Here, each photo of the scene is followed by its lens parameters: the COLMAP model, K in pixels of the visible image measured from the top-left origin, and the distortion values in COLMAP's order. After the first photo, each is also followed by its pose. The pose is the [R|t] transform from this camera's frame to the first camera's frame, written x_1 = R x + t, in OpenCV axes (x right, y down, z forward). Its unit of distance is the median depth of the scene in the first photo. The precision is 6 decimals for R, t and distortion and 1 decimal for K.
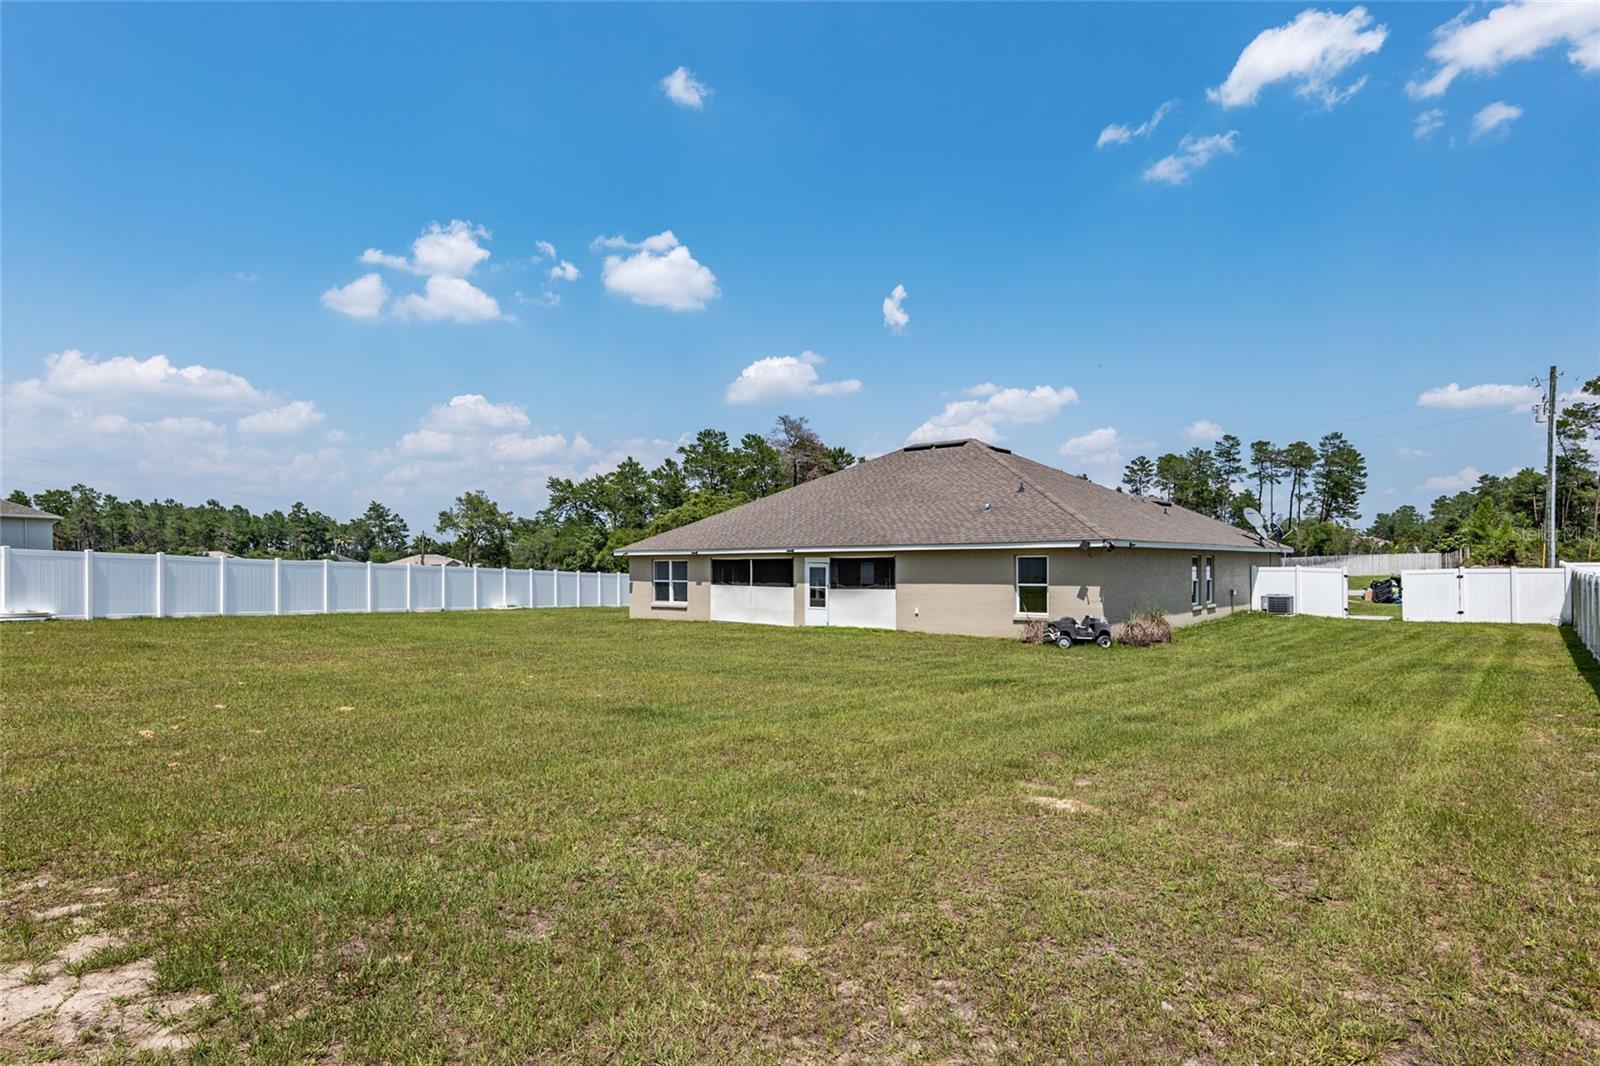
lens RADIAL K [[891.9, 0, 790.5], [0, 891.9, 566.3], [0, 0, 1]] dist [0.001145, 0.000547]
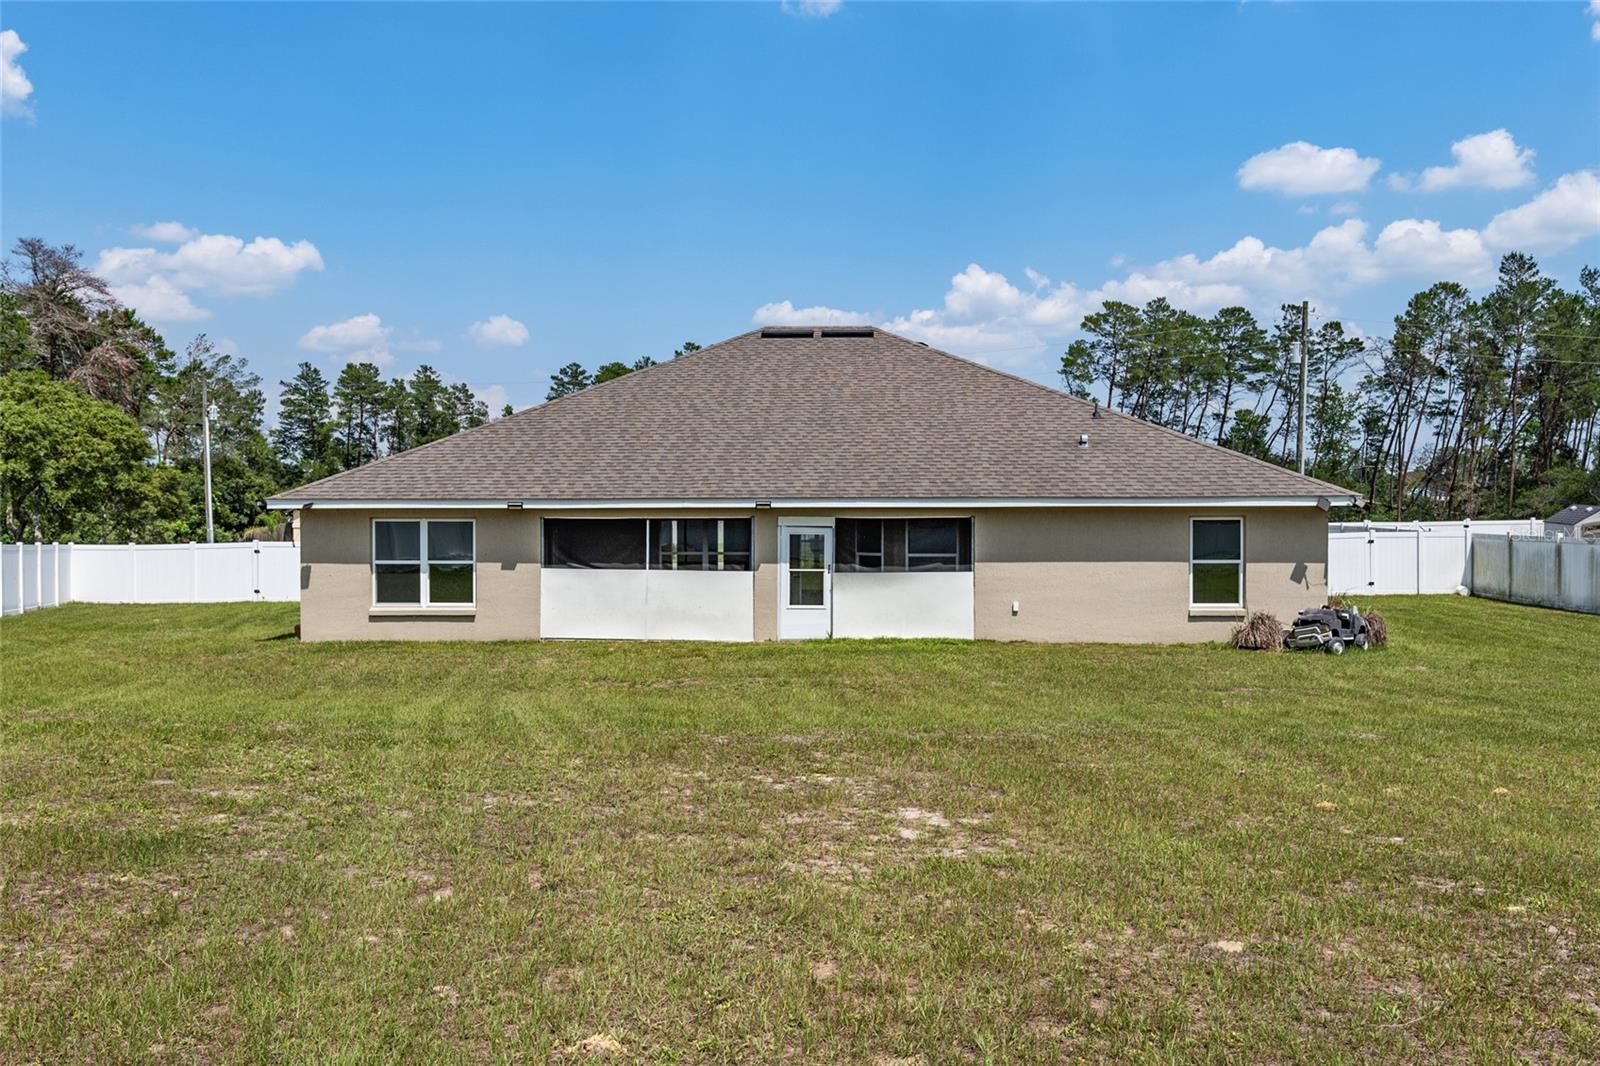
lens RADIAL K [[1347.6, 0, 800.0], [0, 1347.6, 533.0], [0, 0, 1]] dist [0.005920, 0.002327]
pose [[0.796178, -0.004165, 0.605048, -0.428937], [-0.001137, 0.999964, 0.008380, -0.006116], [-0.605061, -0.007360, 0.796145, 0.290350]]
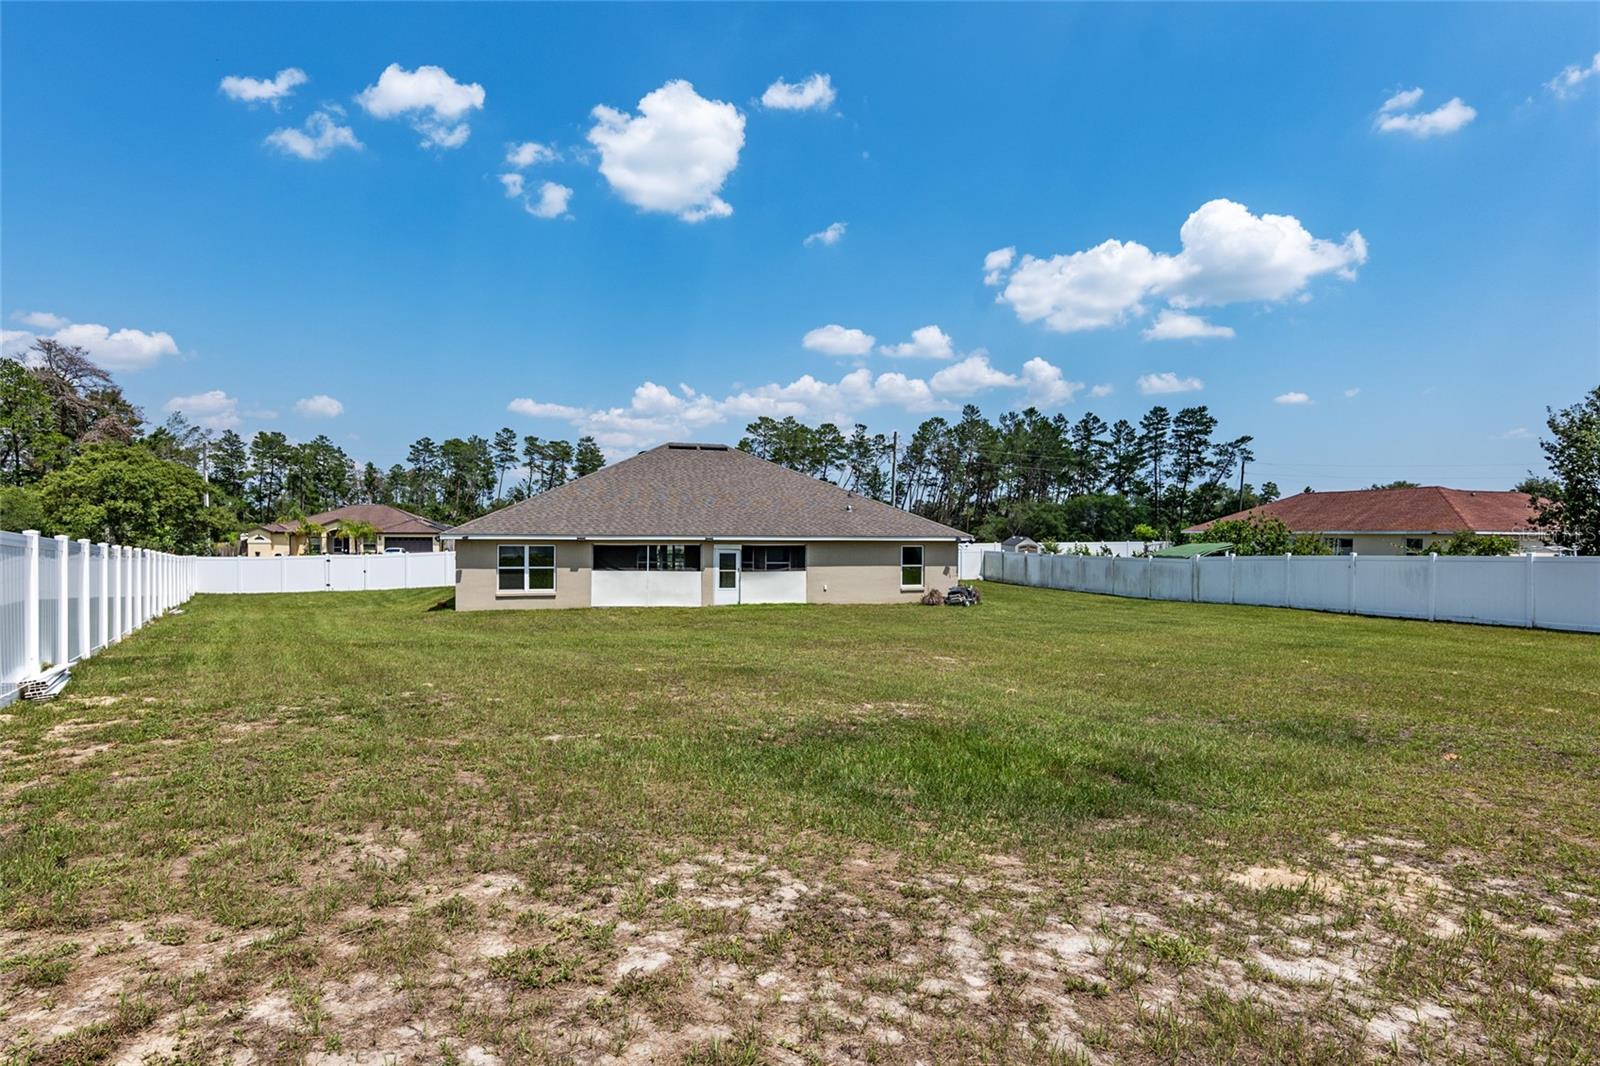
lens RADIAL K [[816.7, 0, 795.9], [0, 816.7, 543.4], [0, 0, 1]] dist [-0.000847, 0.000516]
pose [[0.576605, -0.000316, 0.817023, -0.681814], [-0.006370, 0.999968, 0.004883, -0.015094], [-0.816998, -0.008020, 0.576585, 0.289651]]
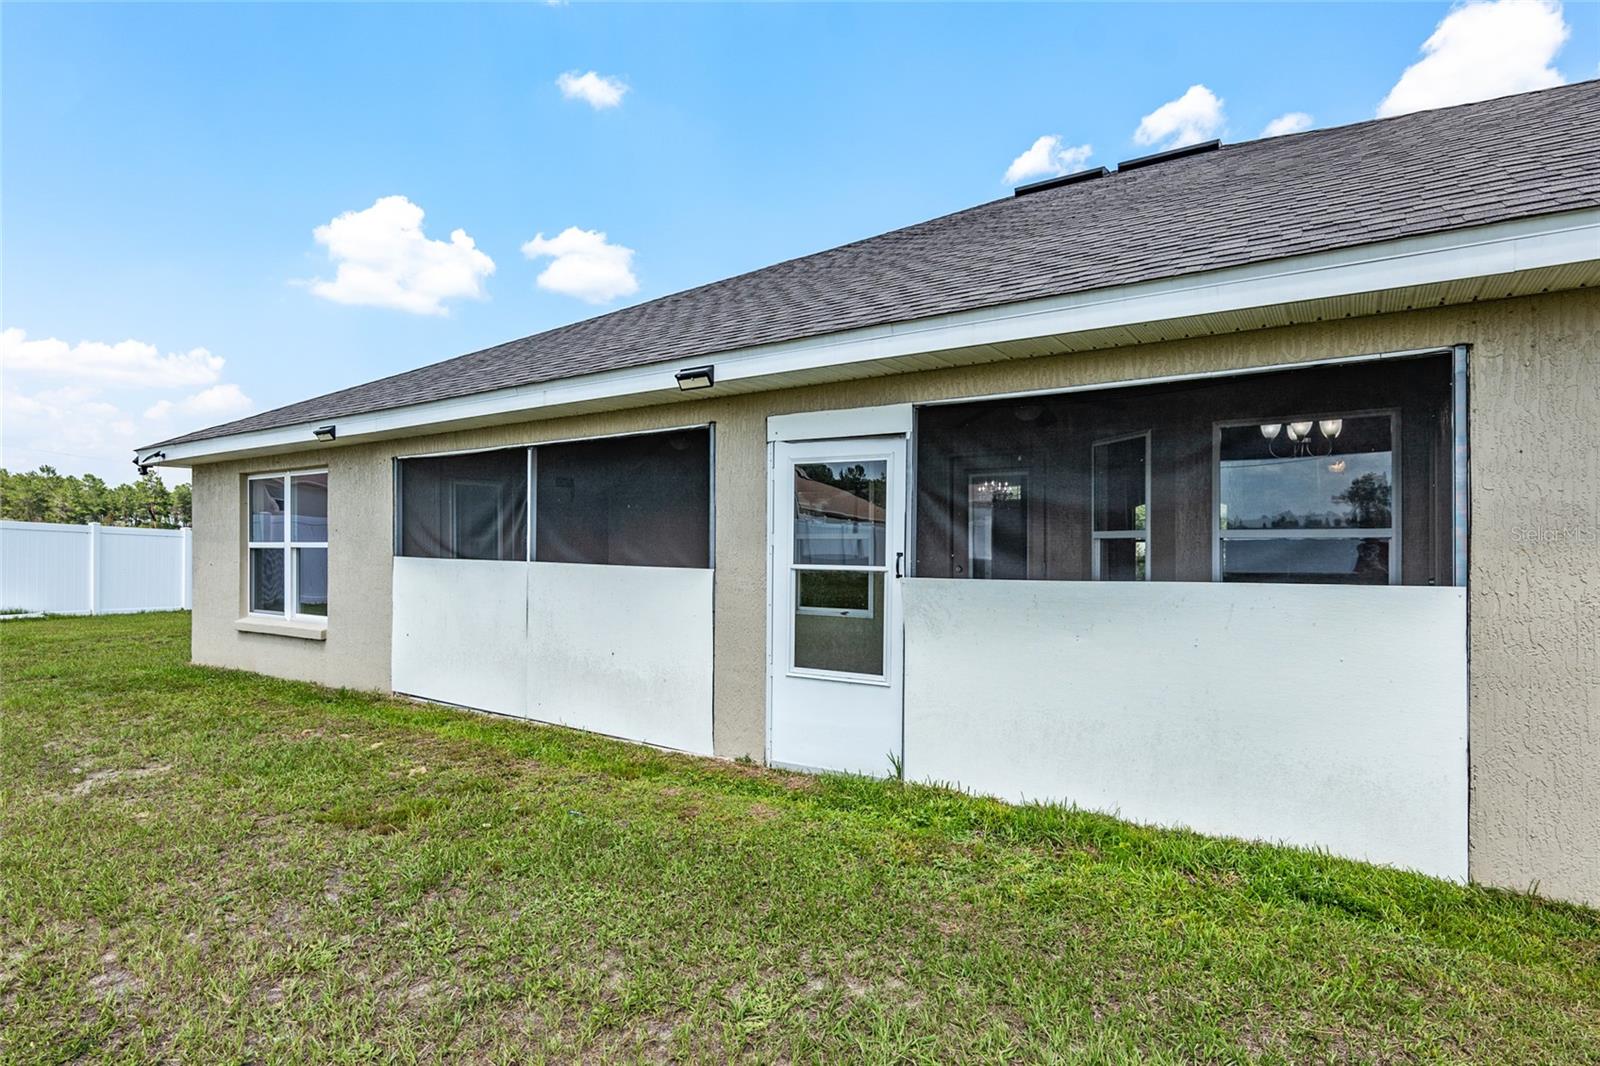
lens RADIAL K [[816.7, 0, 795.9], [0, 816.7, 543.4], [0, 0, 1]] dist [-0.000847, 0.000516]
pose [[0.993754, 0.004960, 0.111481, 0.001544], [-0.004461, 0.999979, -0.004733, 0.016963], [-0.111502, 0.004207, 0.993755, 0.731464]]
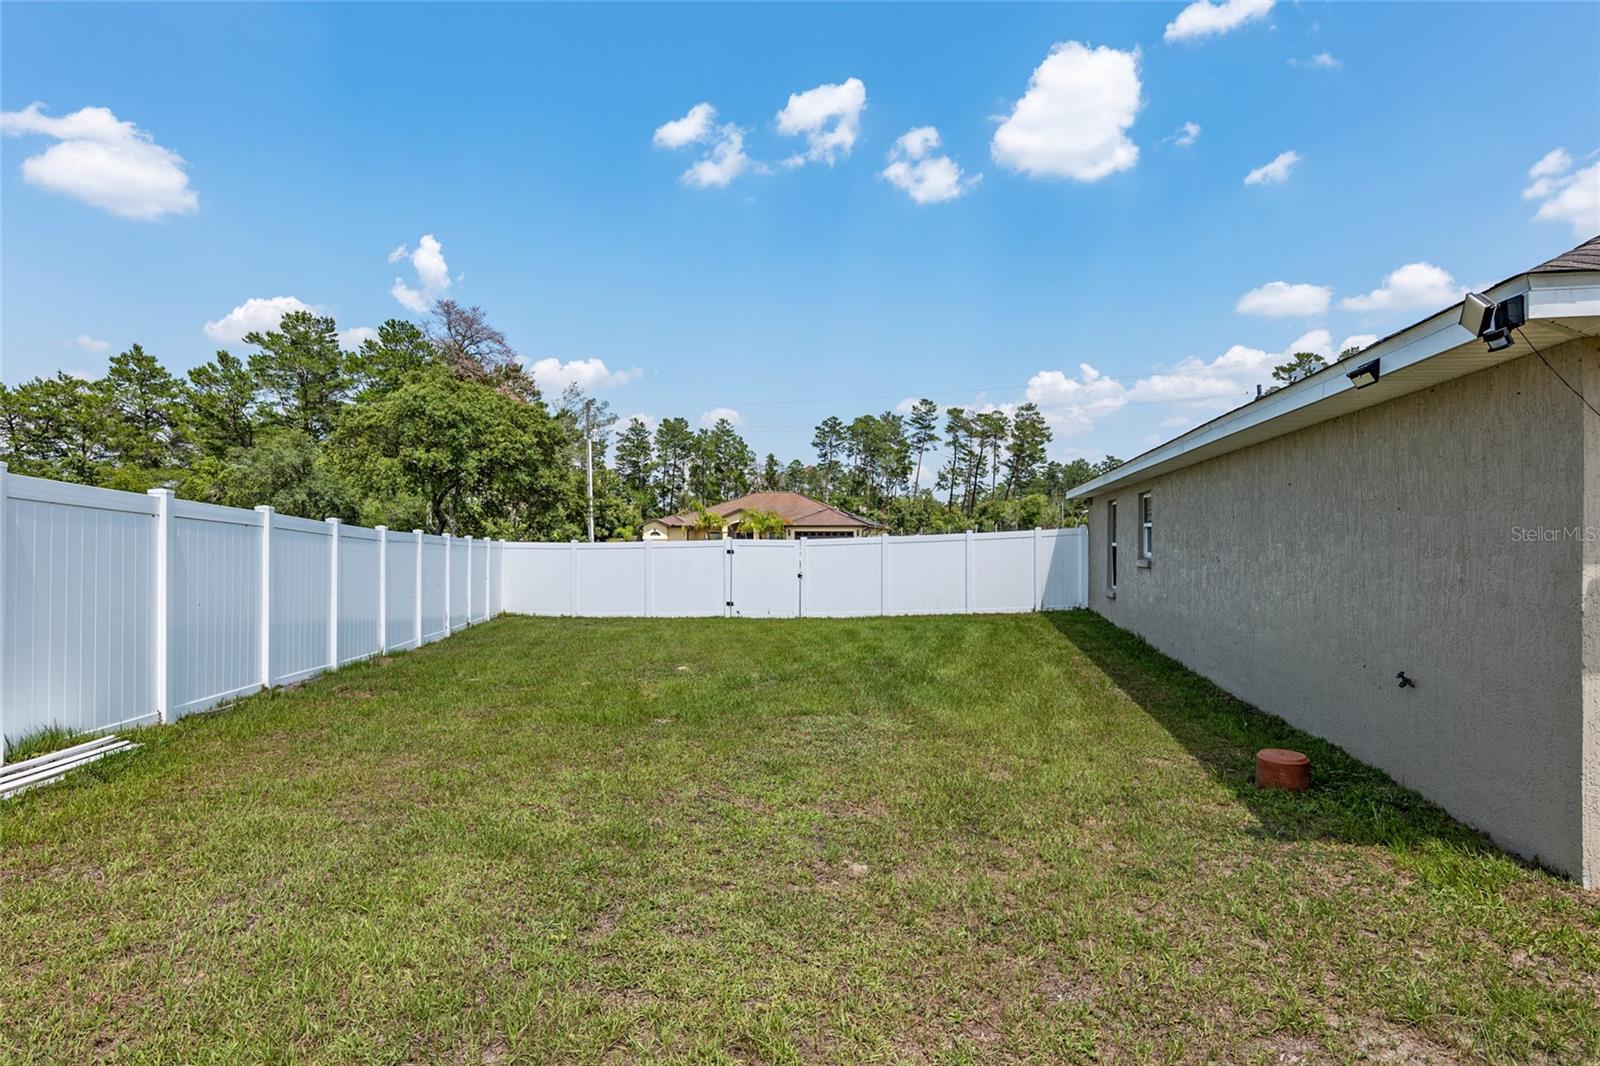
lens RADIAL K [[901.3, 0, 800.9], [0, 901.3, 536.6], [0, 0, 1]] dist [0.002559, -0.001101]
pose [[0.870155, 0.010192, 0.492673, -0.345428], [-0.007551, 0.999944, -0.007349, 0.015693], [-0.492720, 0.002675, 0.870184, 1.012874]]
